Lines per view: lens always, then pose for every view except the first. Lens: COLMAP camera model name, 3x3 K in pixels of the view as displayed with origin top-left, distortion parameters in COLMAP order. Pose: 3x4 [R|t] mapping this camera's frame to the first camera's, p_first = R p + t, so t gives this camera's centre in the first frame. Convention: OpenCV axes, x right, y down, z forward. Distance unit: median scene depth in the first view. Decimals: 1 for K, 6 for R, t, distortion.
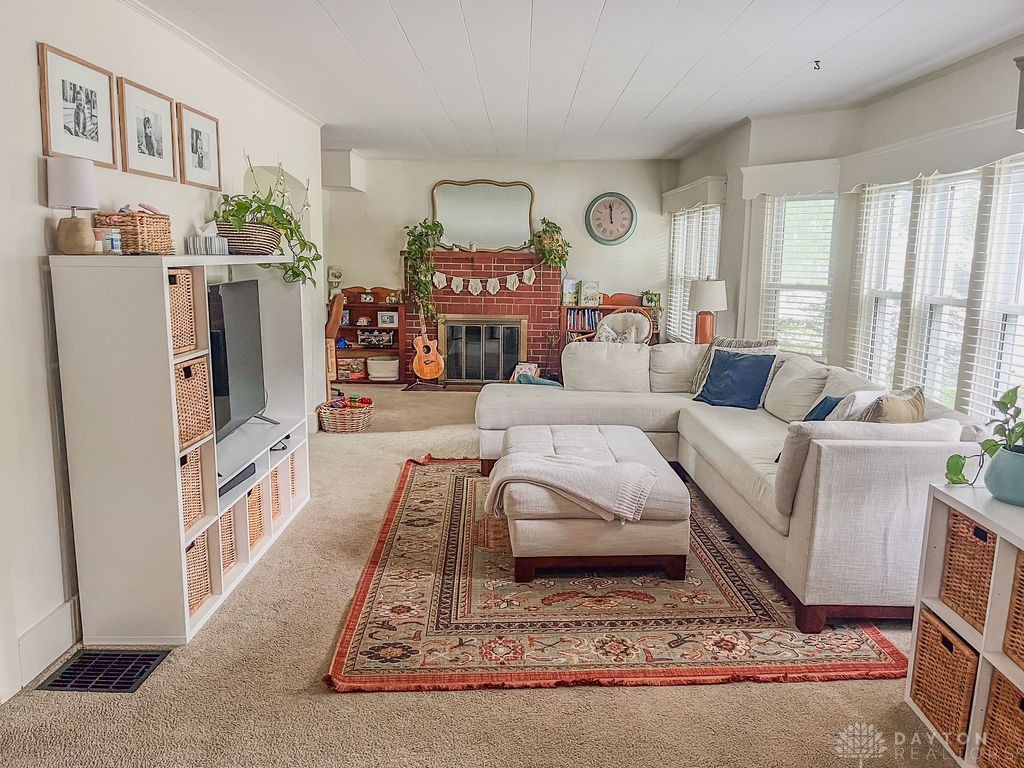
lens RADIAL K [[794.6, 0, 512.0], [0, 794.6, 384.0], [0, 0, 1]] dist [-0.003867, -0.006318]
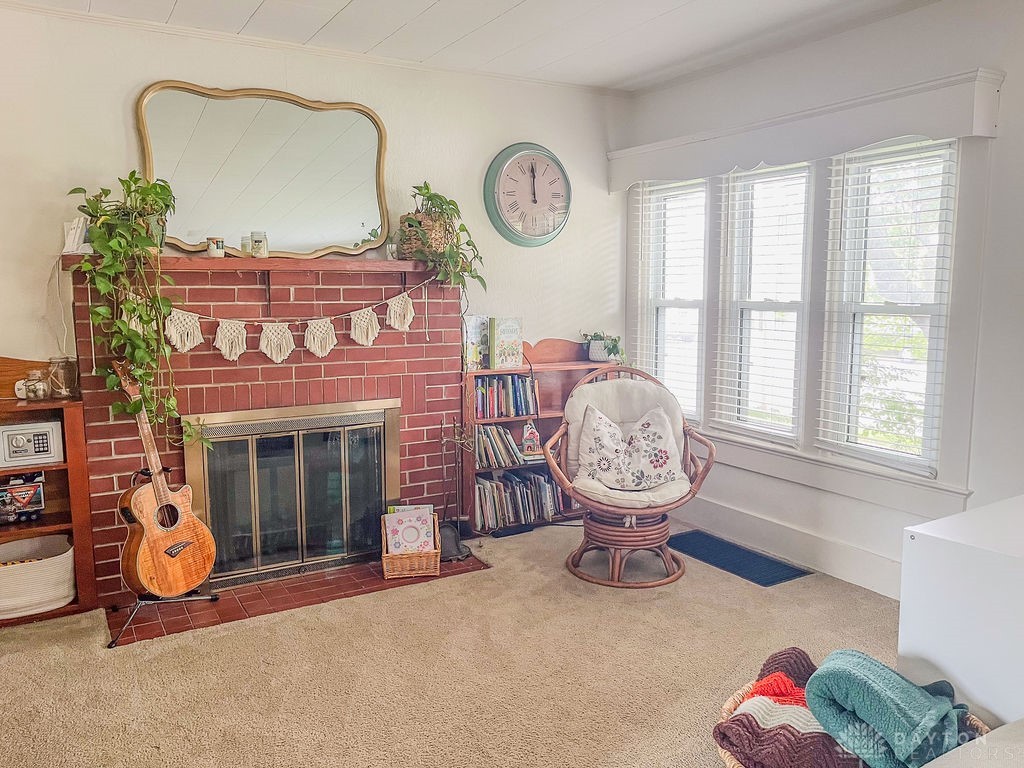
lens RADIAL K [[777.3, 0, 512.9], [0, 777.3, 367.4], [0, 0, 1]] dist [-0.007954, -0.004839]
pose [[0.844808, -0.072219, 0.530174, -0.157354], [0.102459, 0.994348, -0.027815, -0.085265], [-0.525169, 0.077819, 0.847433, 0.594390]]
